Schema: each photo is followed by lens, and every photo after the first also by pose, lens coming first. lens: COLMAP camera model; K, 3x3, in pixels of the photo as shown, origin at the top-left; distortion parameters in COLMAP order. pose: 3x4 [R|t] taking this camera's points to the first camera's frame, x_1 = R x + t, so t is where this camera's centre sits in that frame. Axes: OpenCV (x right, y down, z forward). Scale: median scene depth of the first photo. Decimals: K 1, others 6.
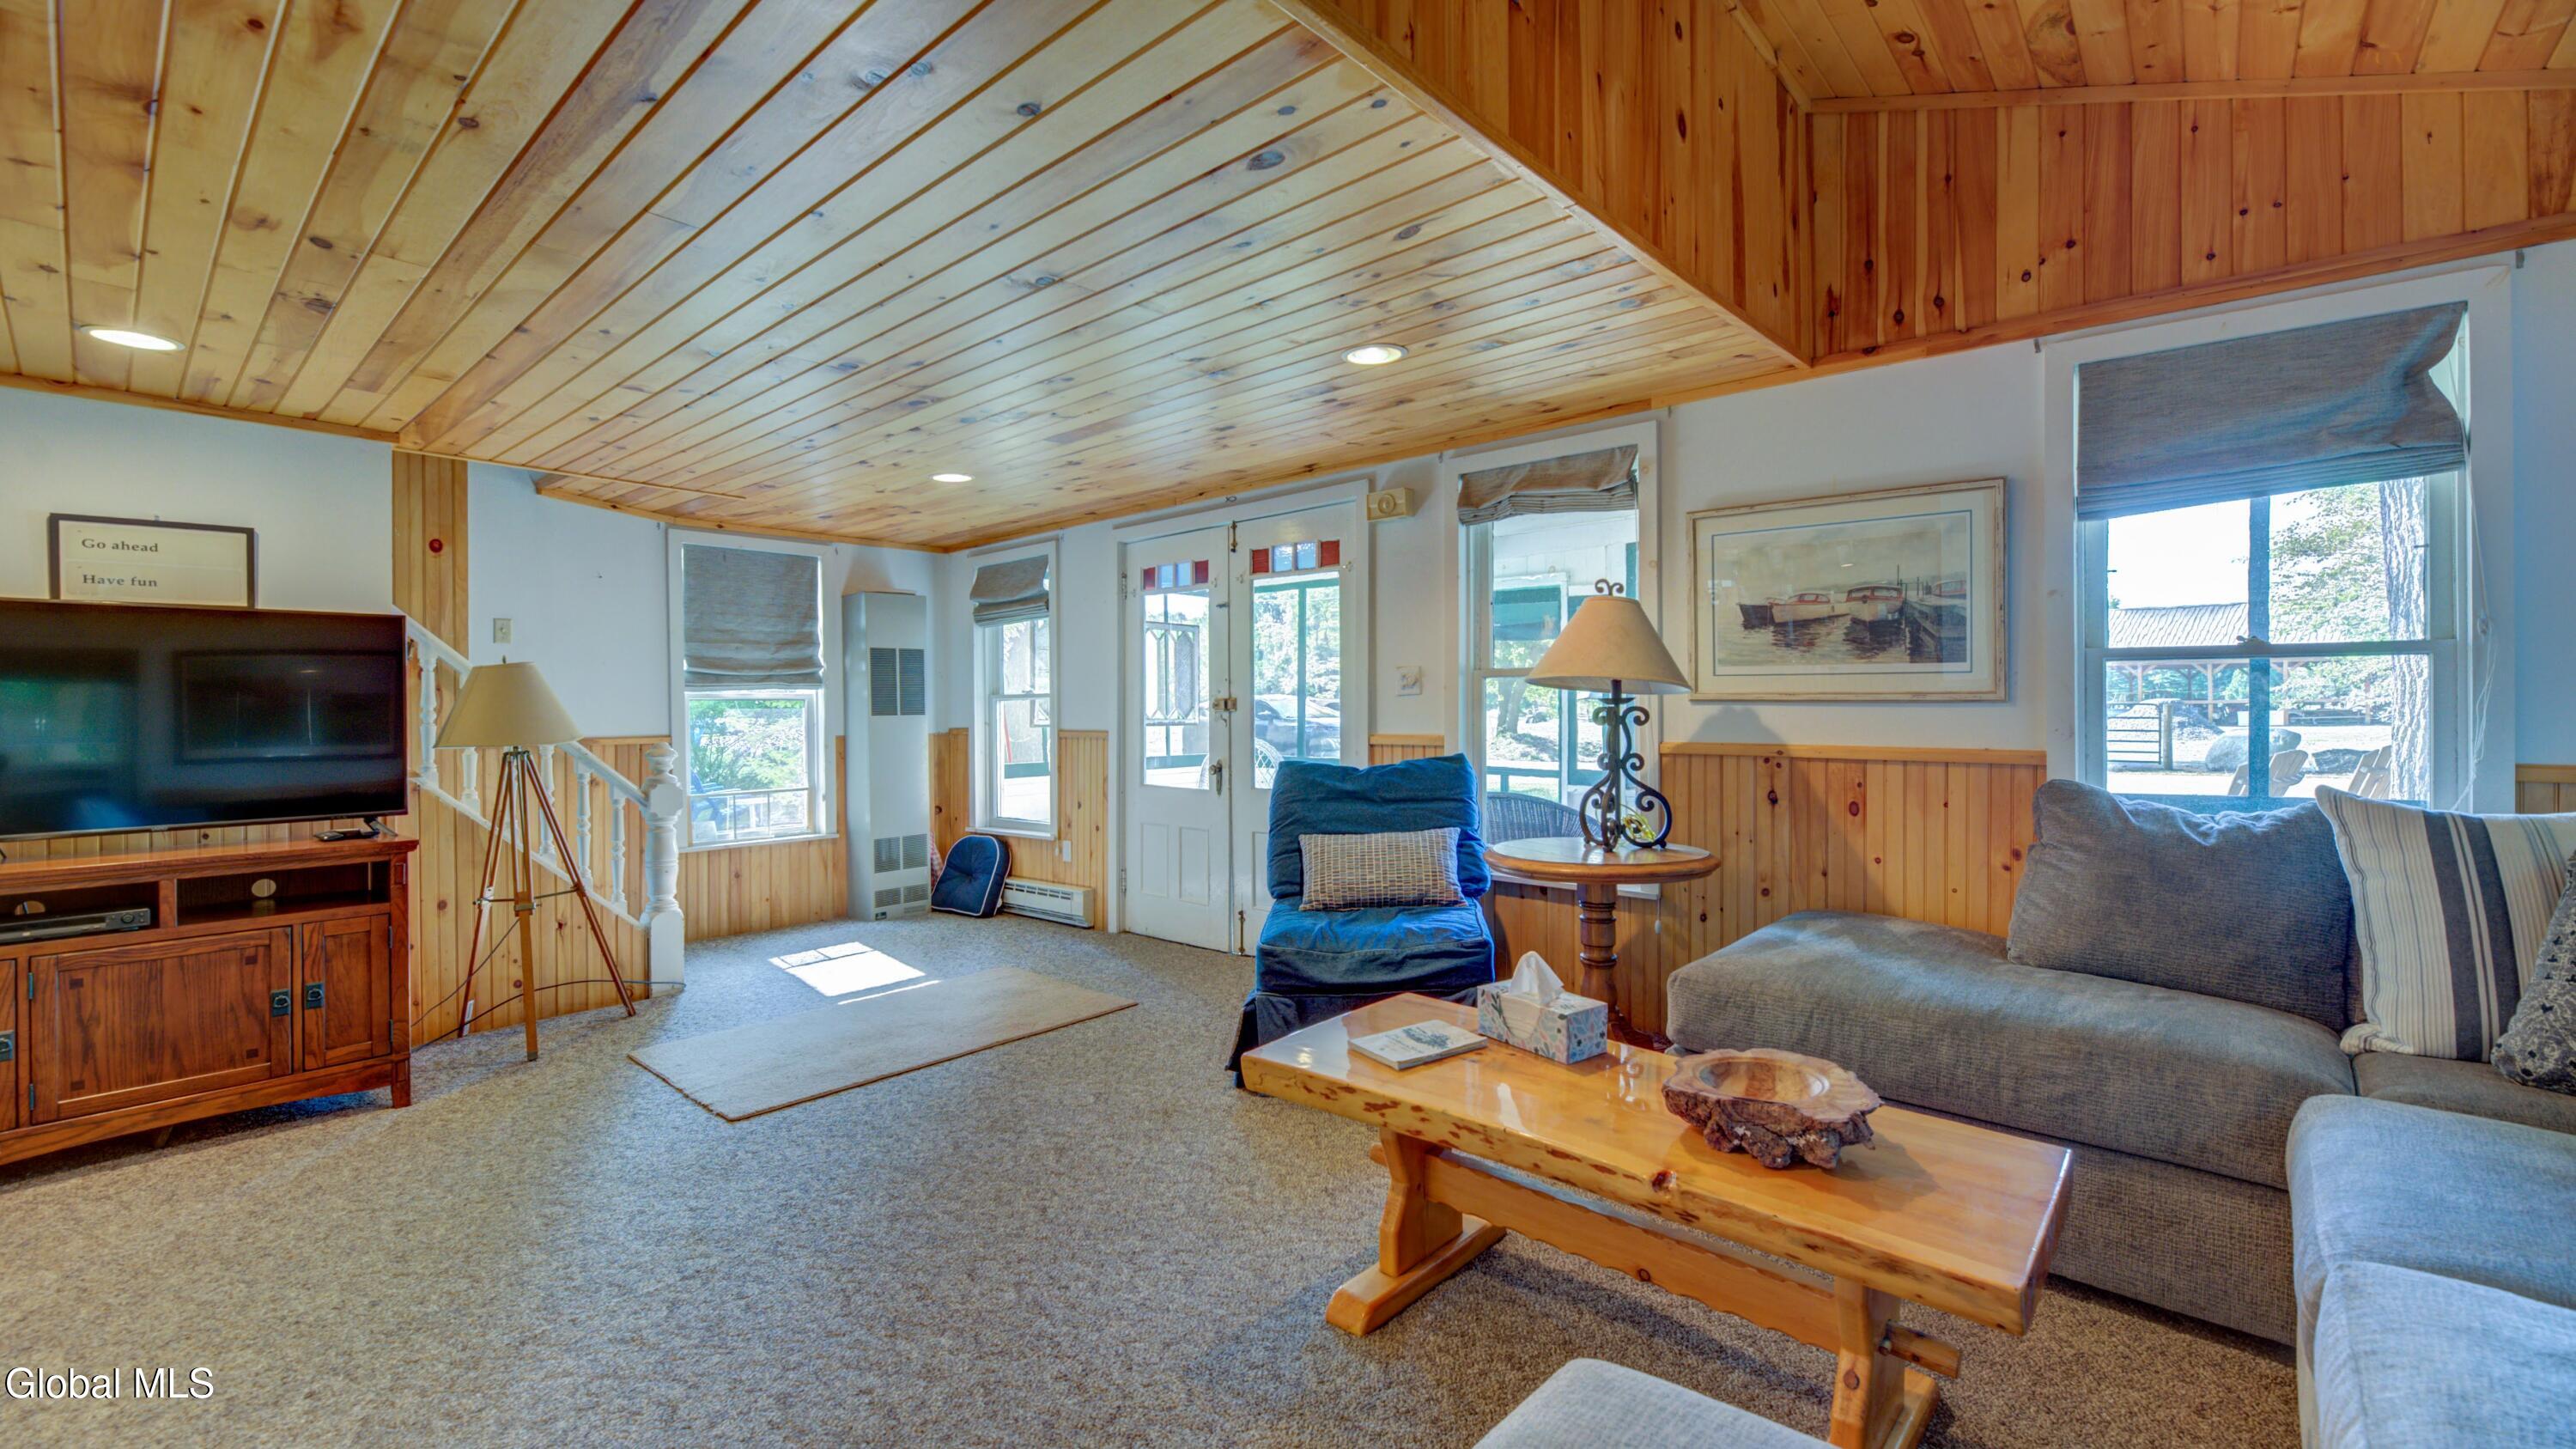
lens RADIAL K [[1091.4, 0, 1230.6], [0, 1091.4, 699.4], [0, 0, 1]] dist [-0.002315, -0.000433]
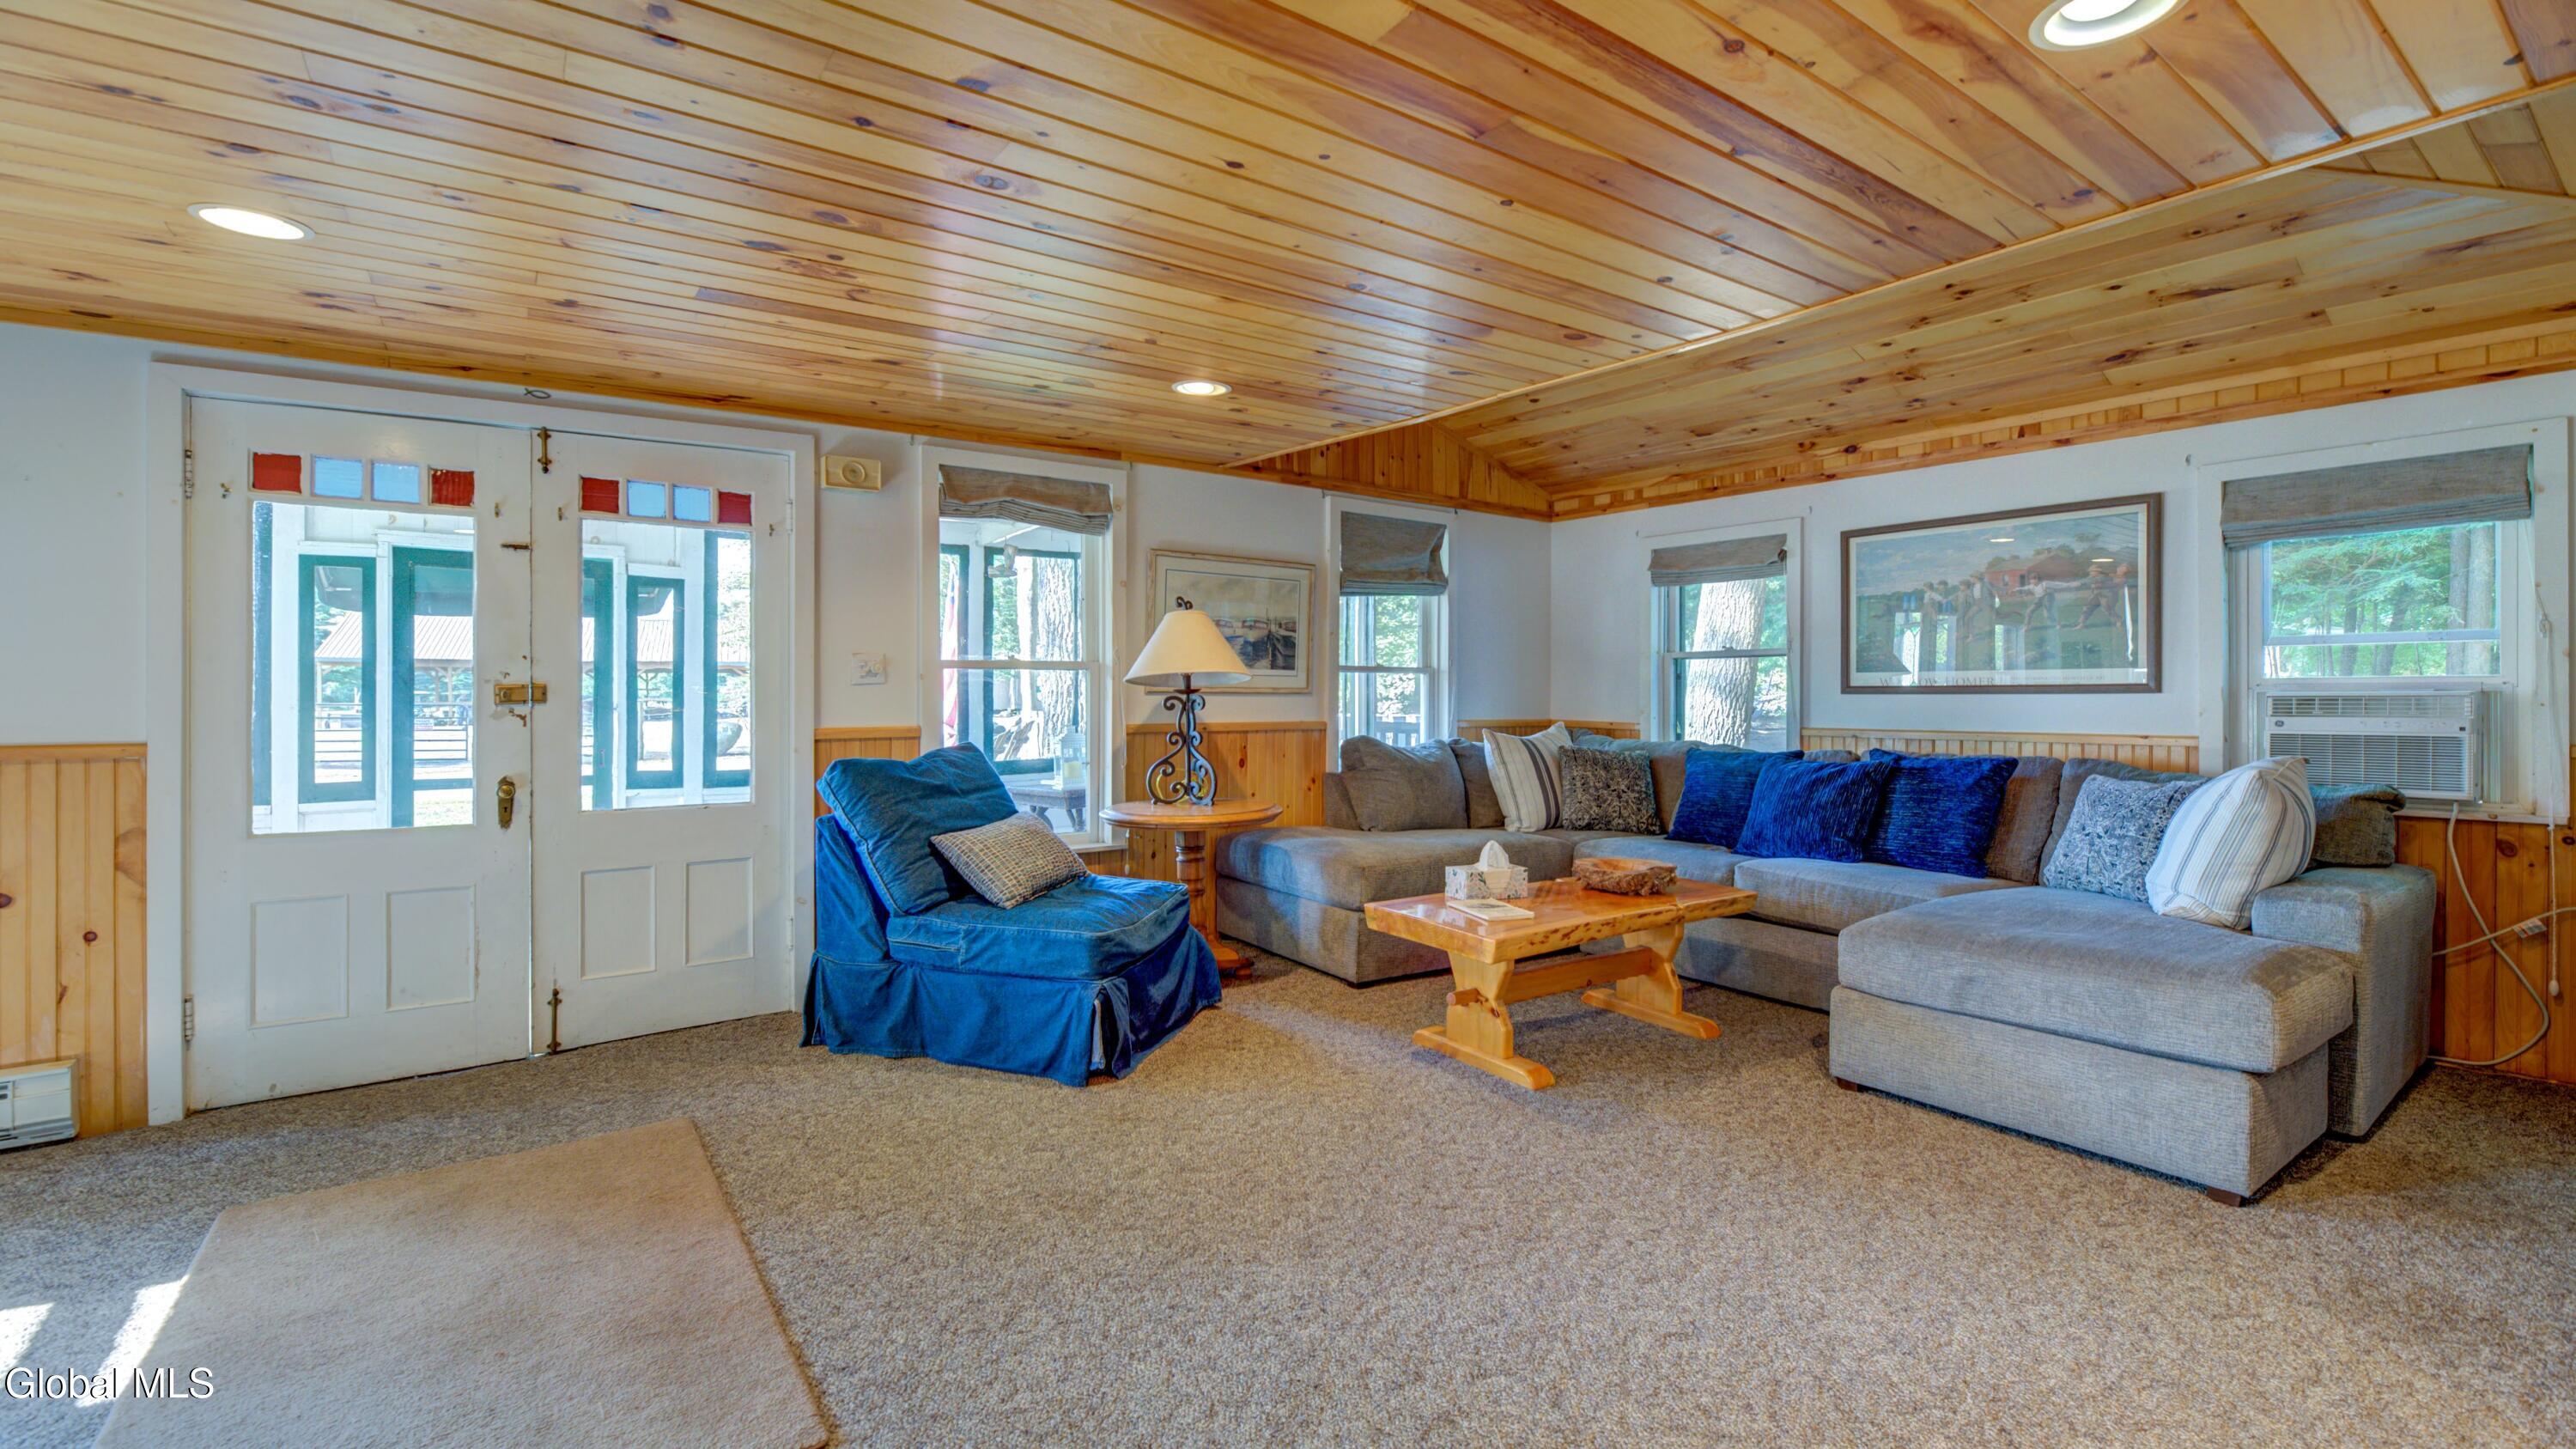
lens RADIAL K [[1067.1, 0, 1290.4], [0, 1067.1, 701.9], [0, 0, 1]] dist [-0.001269, -0.000199]
pose [[0.198063, 0.000041, 0.980189, -0.893710], [-0.002944, 0.999996, 0.000553, 0.013382], [-0.980185, -0.002995, 0.198063, 0.639961]]
